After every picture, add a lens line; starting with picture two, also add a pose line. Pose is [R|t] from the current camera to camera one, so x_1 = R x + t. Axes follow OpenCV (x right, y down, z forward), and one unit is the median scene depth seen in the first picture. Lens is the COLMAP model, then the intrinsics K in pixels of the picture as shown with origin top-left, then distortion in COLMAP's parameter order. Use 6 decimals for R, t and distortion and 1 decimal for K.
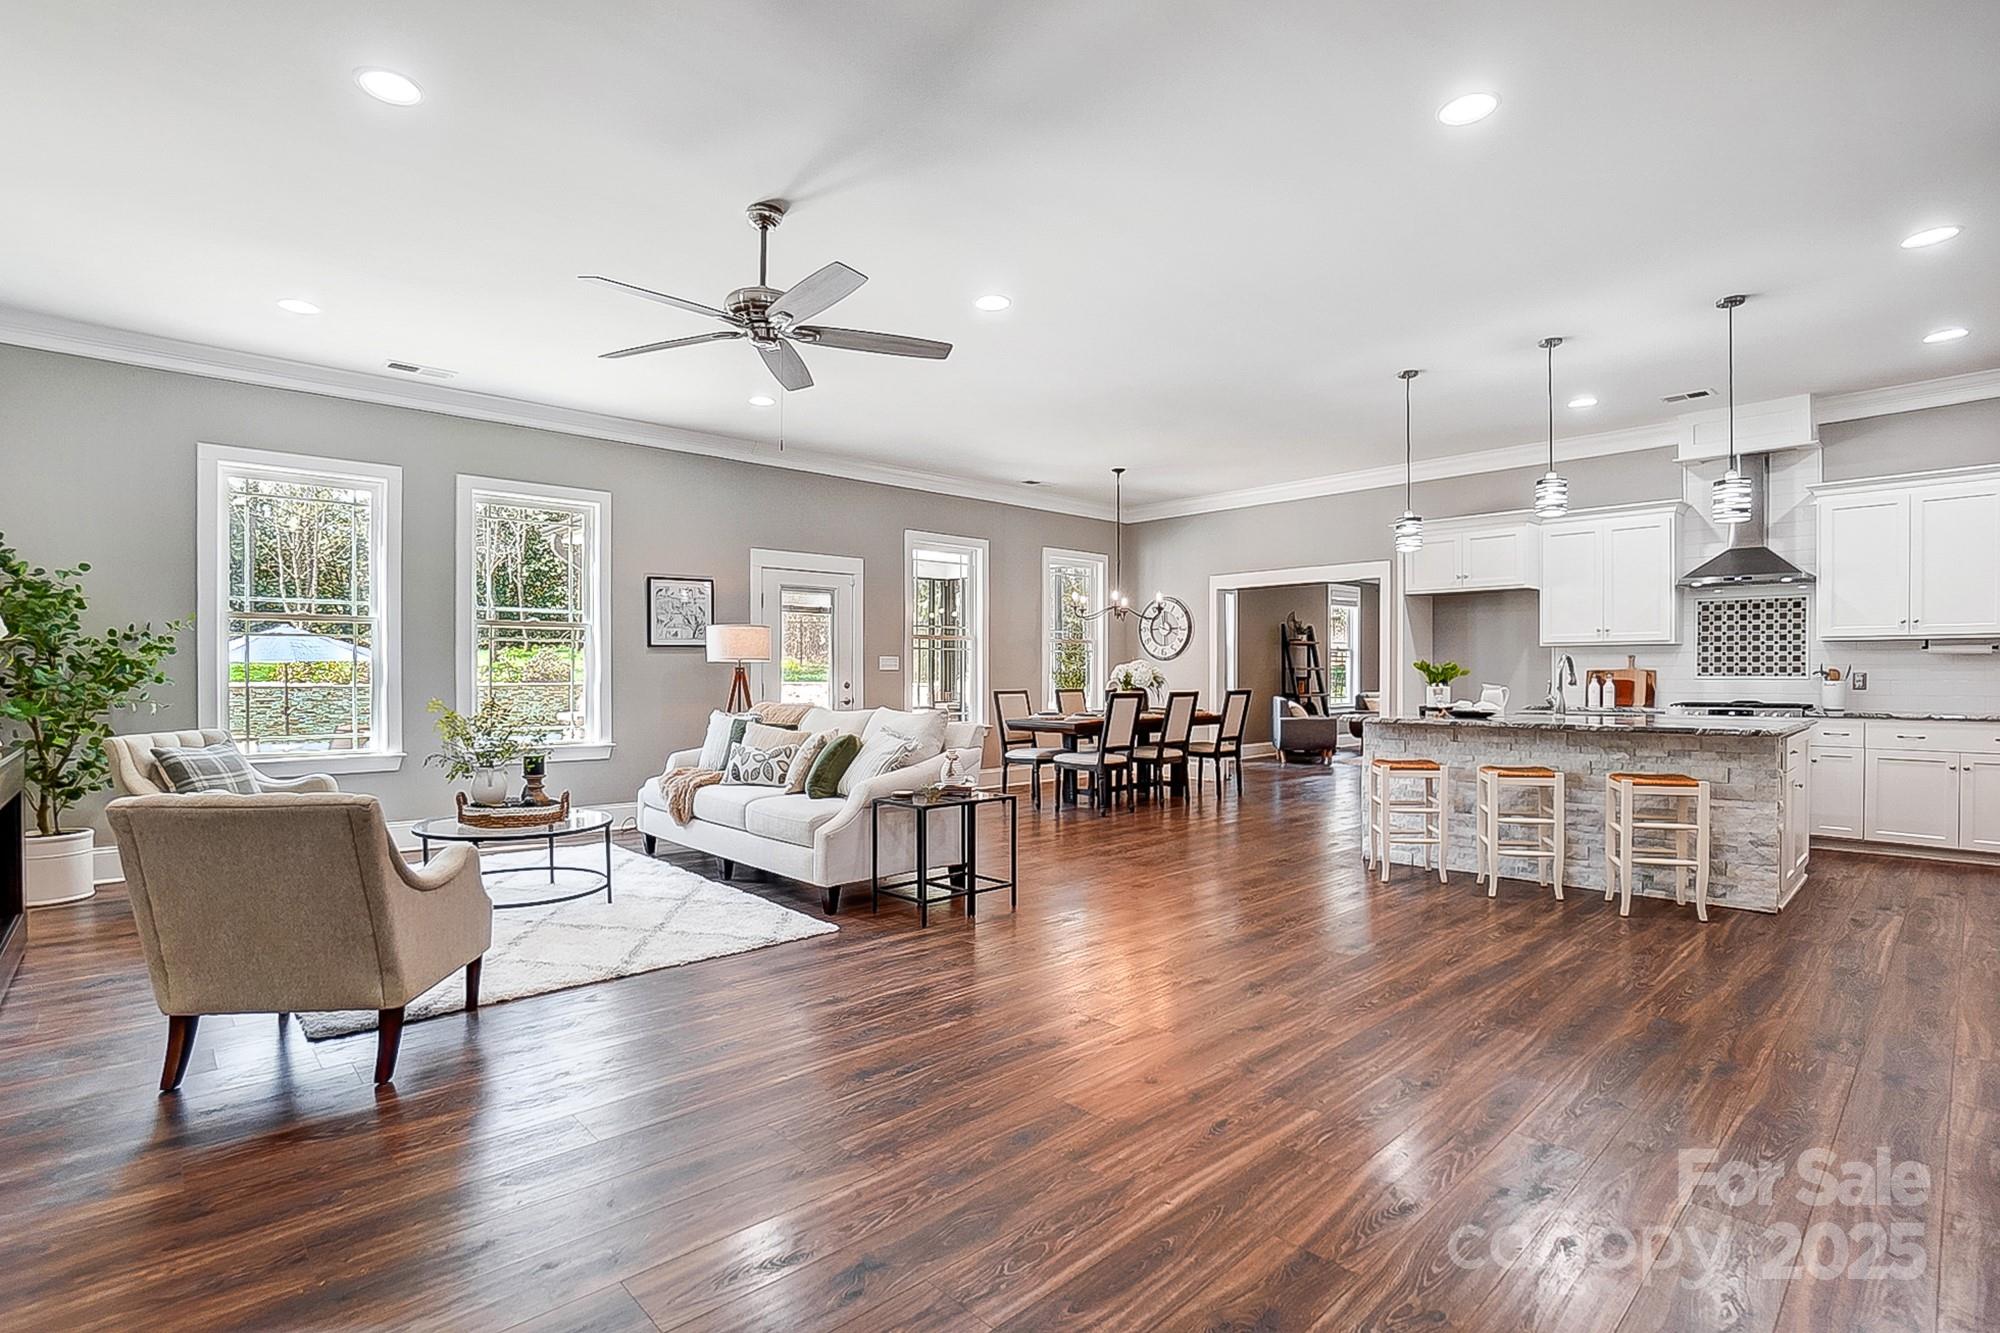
lens RADIAL K [[961.6, 0, 997.8], [0, 961.6, 674.8], [0, 0, 1]] dist [-0.013516, 0.002265]
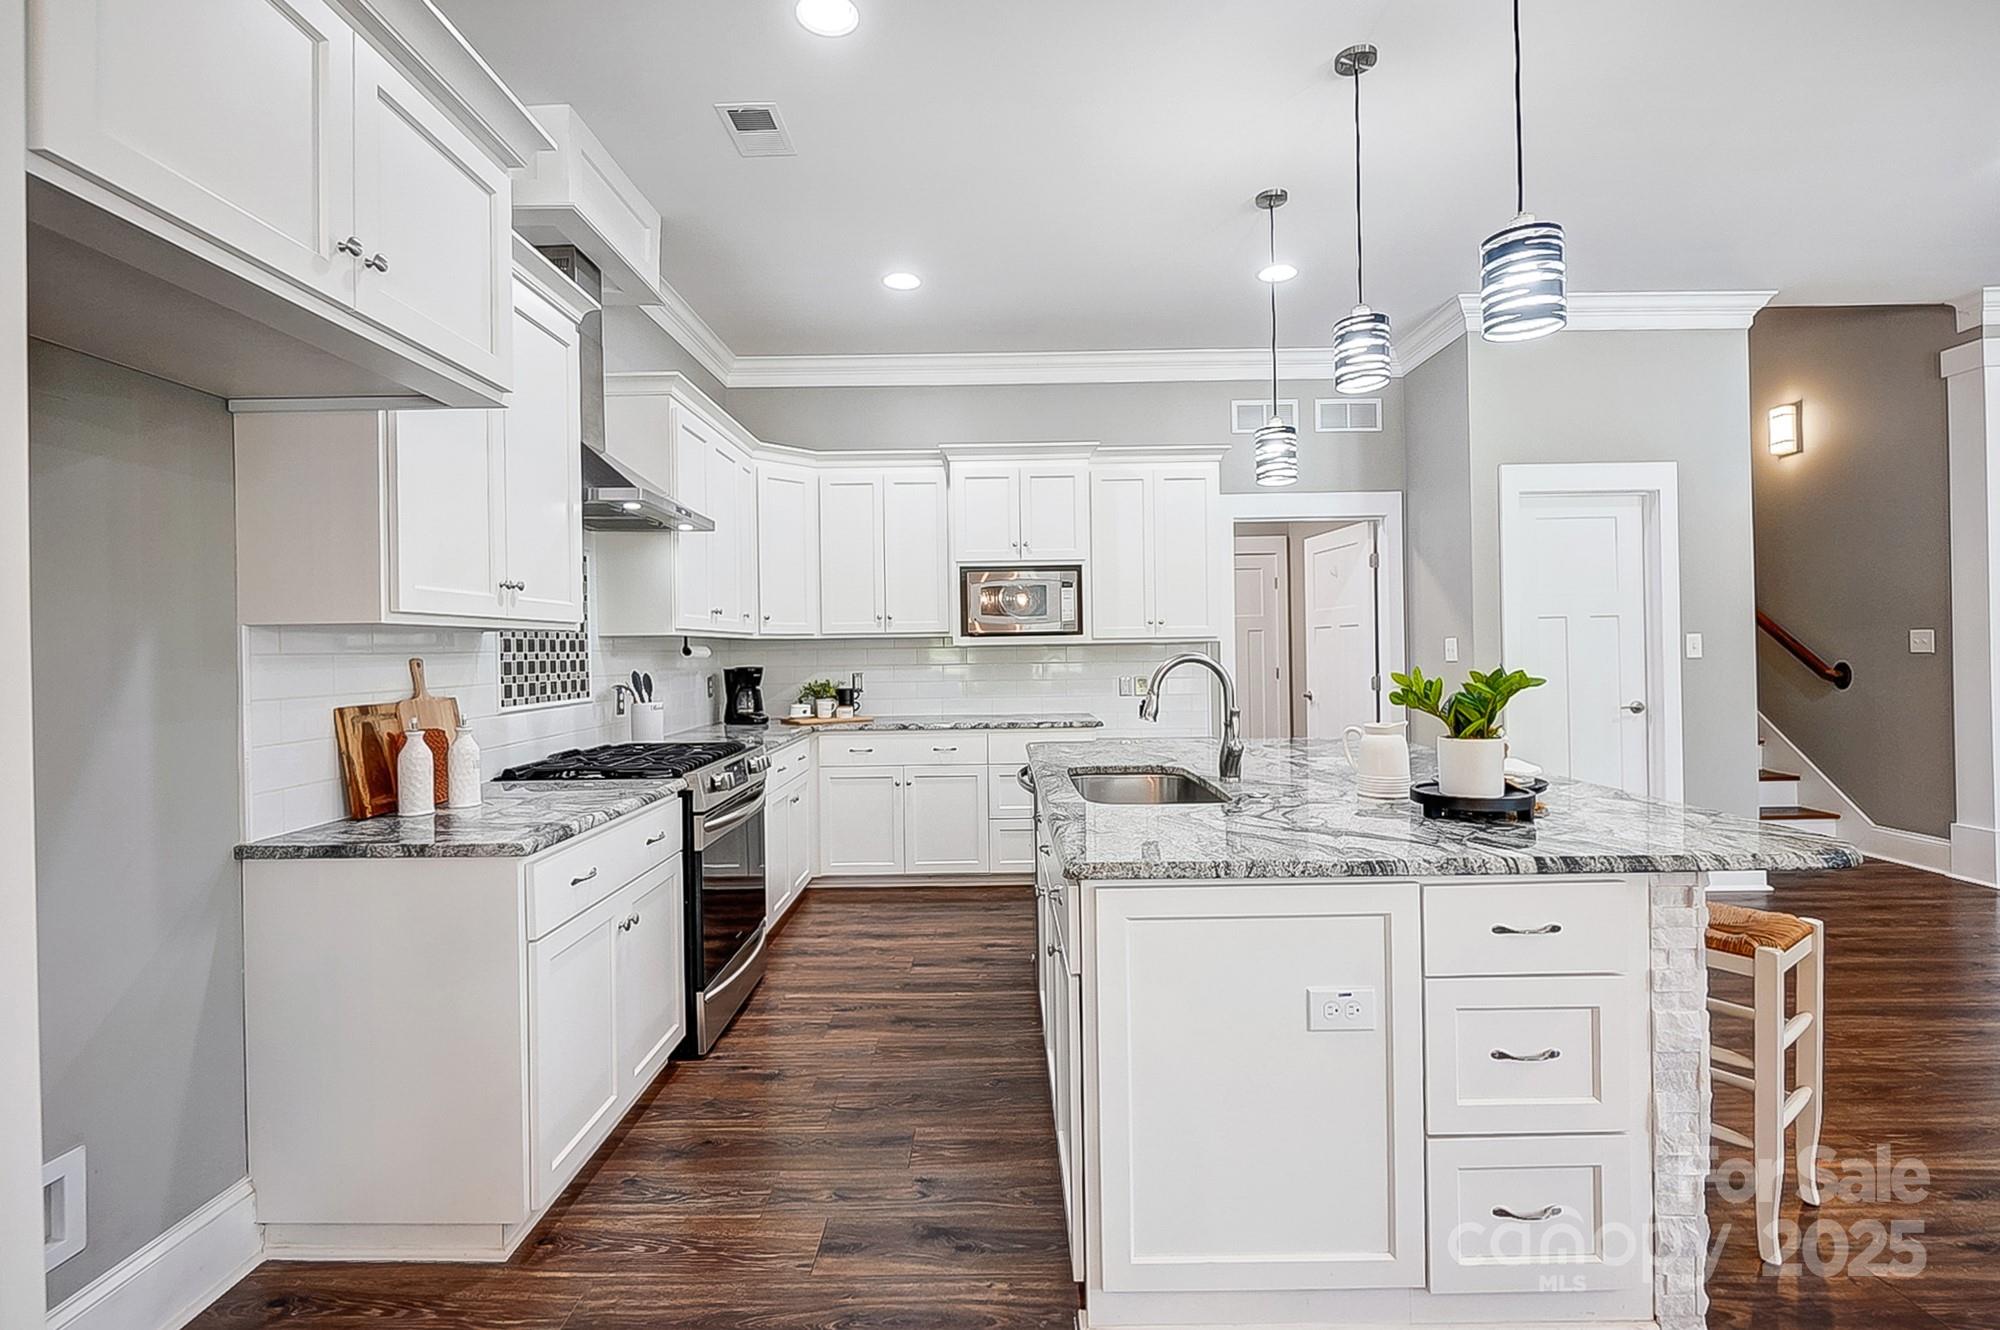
lens RADIAL K [[882.7, 0, 1030.4], [0, 882.7, 636.6], [0, 0, 1]] dist [-0.011247, 0.005043]
pose [[-0.729413, 0.022068, 0.683718, 0.264957], [0.020831, 0.999733, -0.010044, -0.020825], [-0.683757, 0.006916, -0.729677, 1.071091]]
